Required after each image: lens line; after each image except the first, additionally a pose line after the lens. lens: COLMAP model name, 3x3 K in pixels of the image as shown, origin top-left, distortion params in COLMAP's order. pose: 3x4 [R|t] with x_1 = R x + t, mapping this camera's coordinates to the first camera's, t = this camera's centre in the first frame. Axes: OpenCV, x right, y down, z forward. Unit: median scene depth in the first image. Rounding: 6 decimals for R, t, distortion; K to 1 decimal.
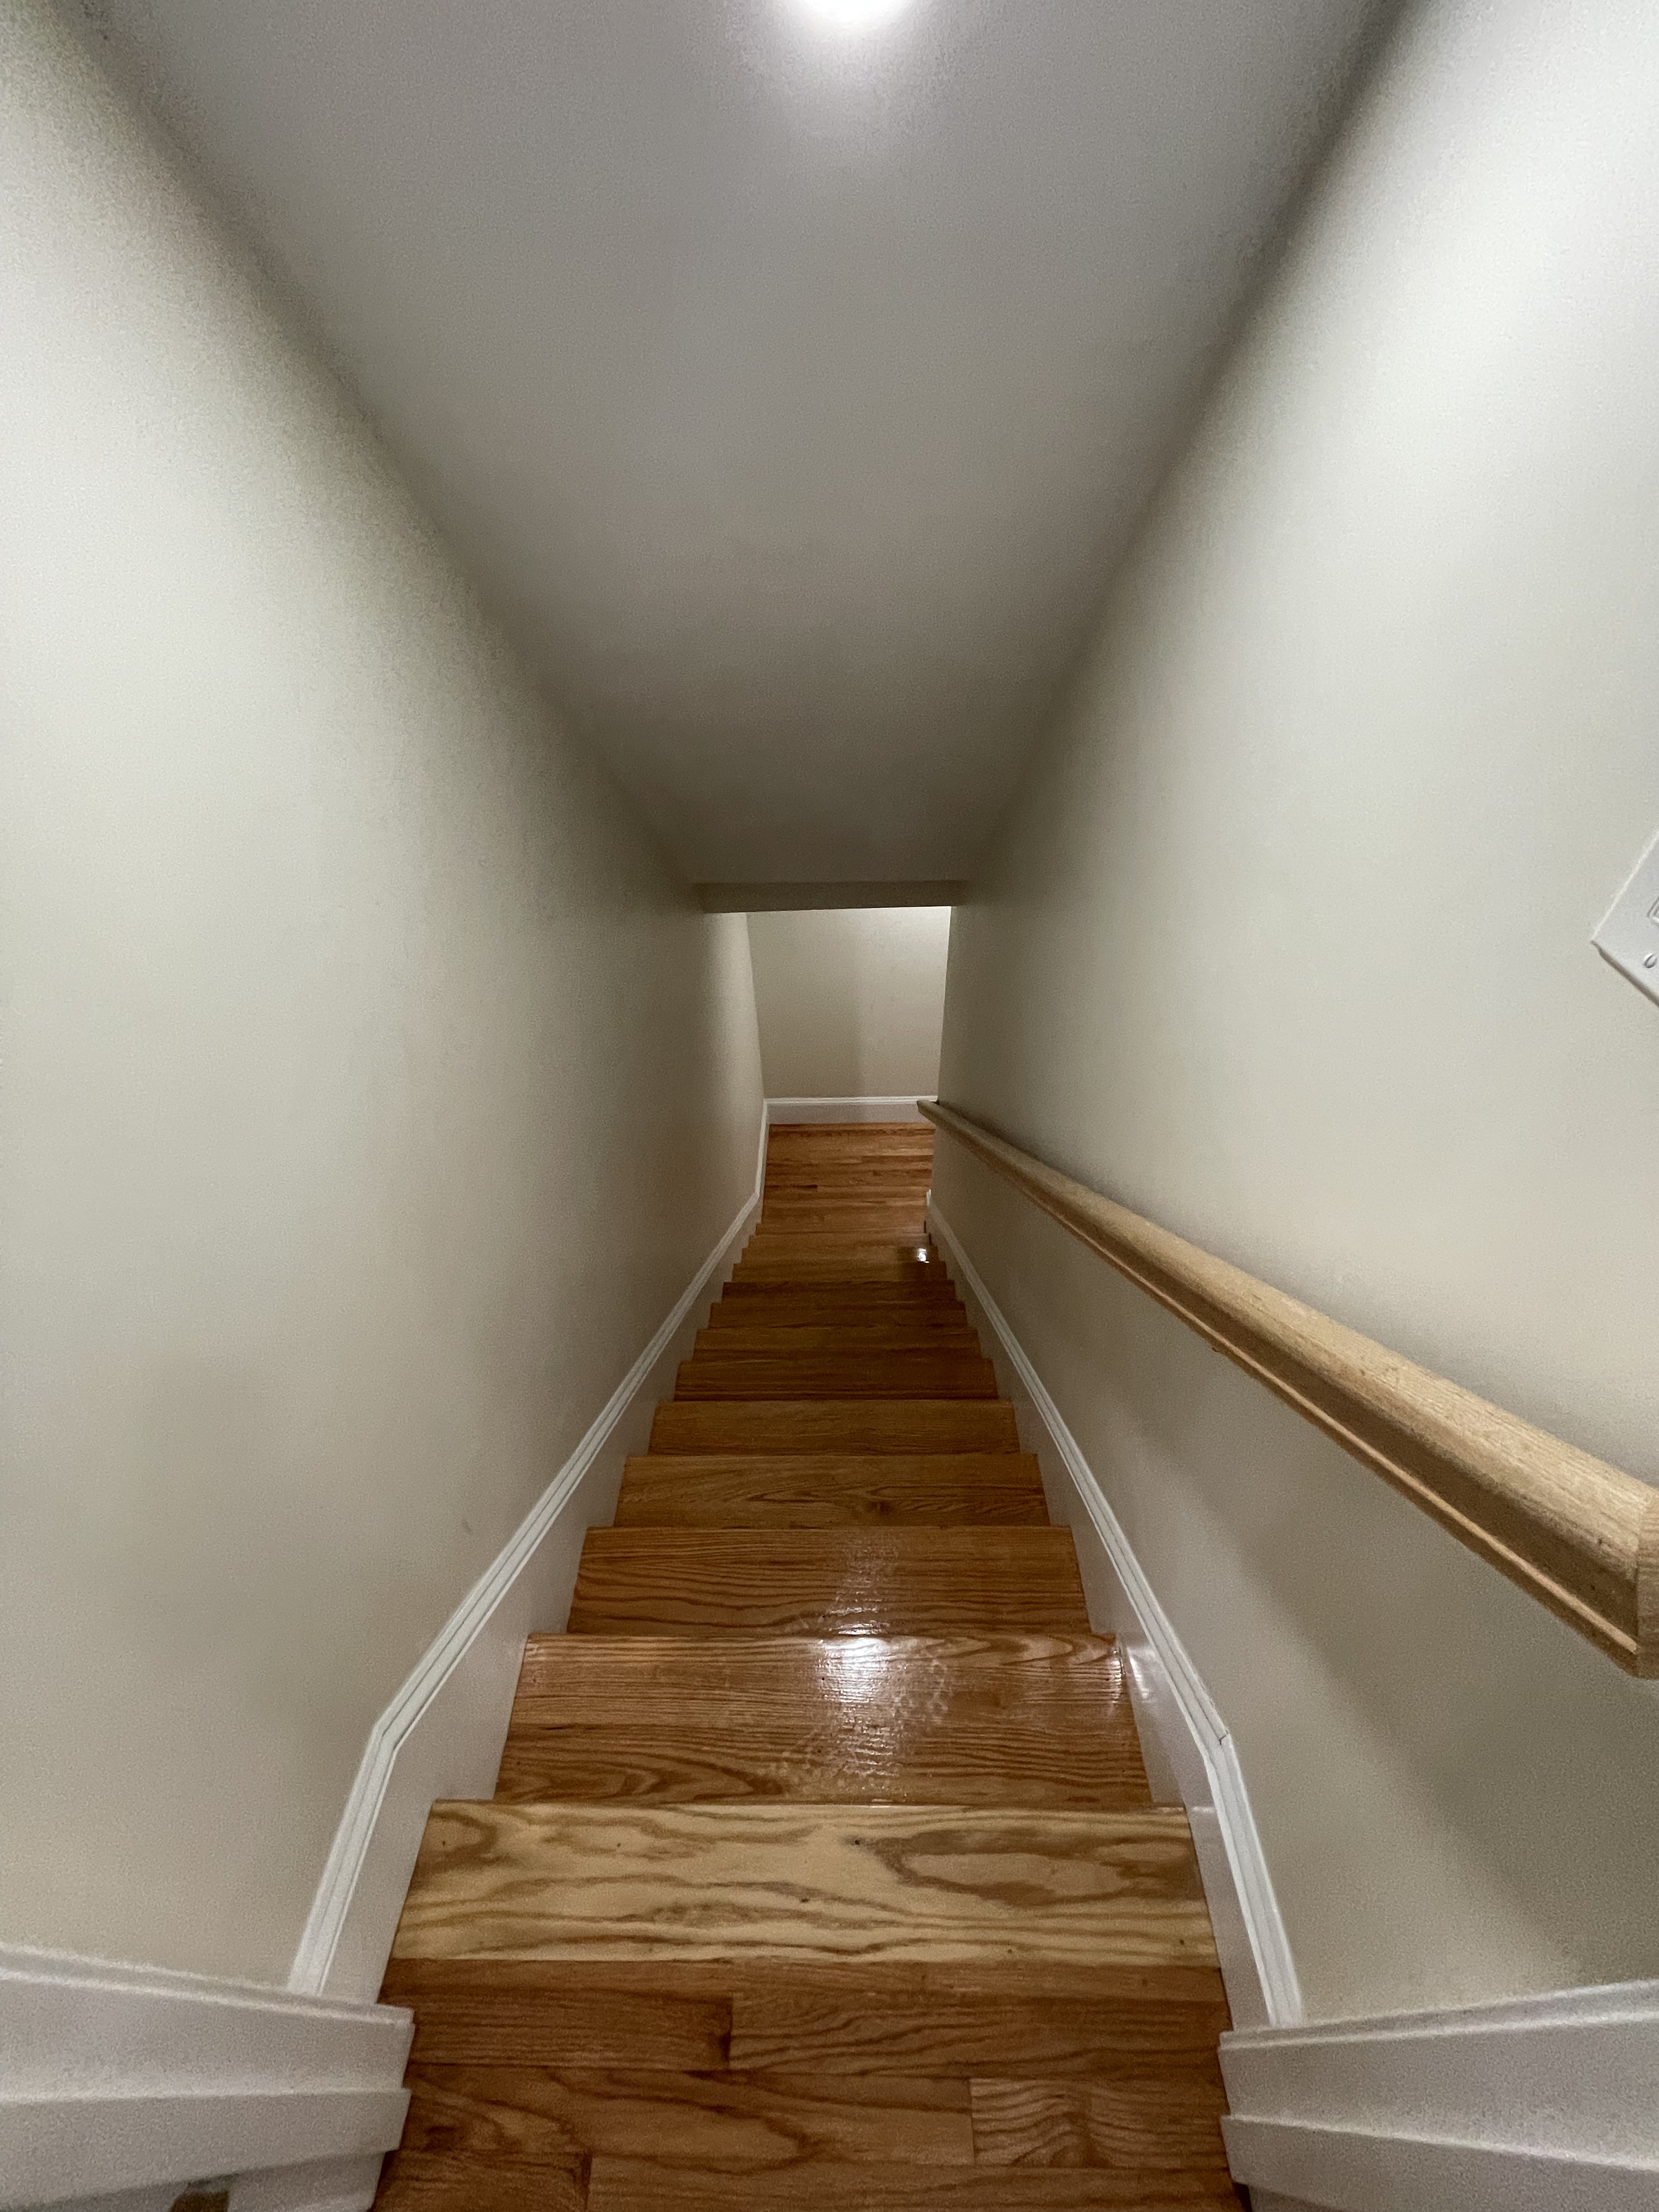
lens RADIAL K [[887.8, 0, 825.6], [0, 887.8, 1111.3], [0, 0, 1]] dist [0.002478, -0.000984]
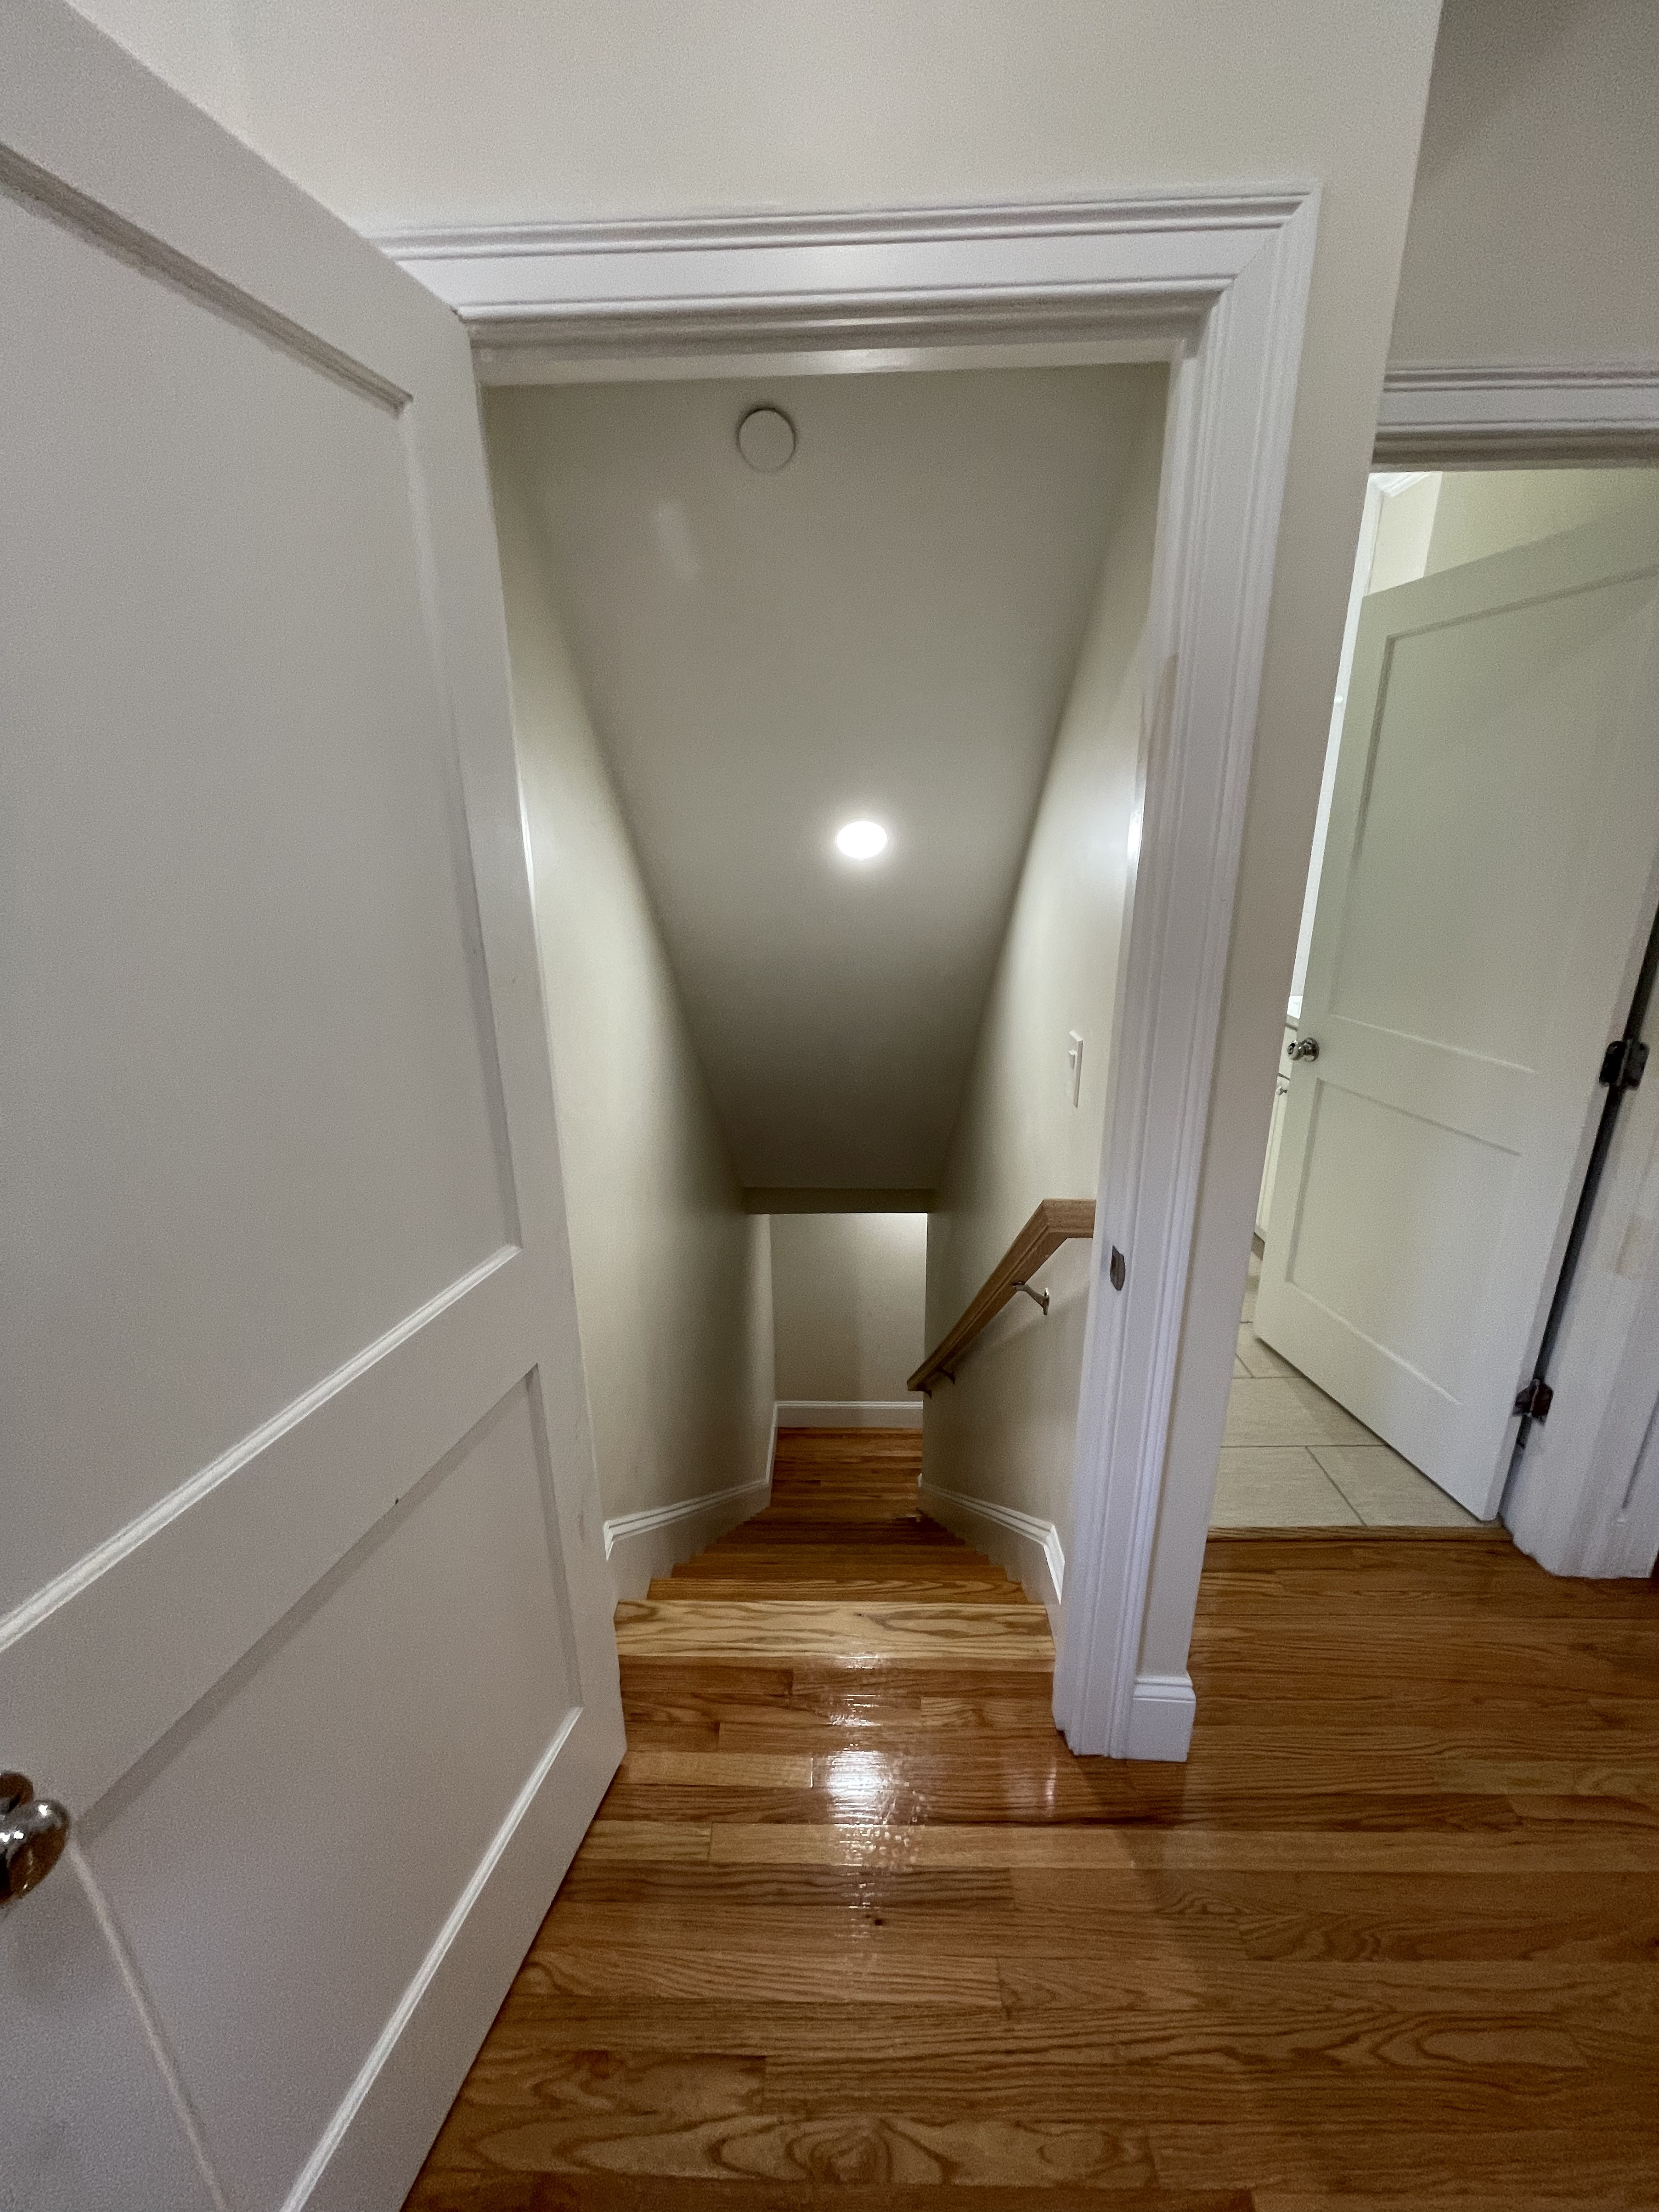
lens RADIAL K [[887.8, 0, 831.3], [0, 887.8, 1107.3], [0, 0, 1]] dist [0.002478, -0.000984]
pose [[0.999748, 0.022169, 0.003528, -0.016089], [-0.018666, 0.908283, -0.417940, 0.200972], [-0.012470, 0.417769, 0.908468, -0.326649]]
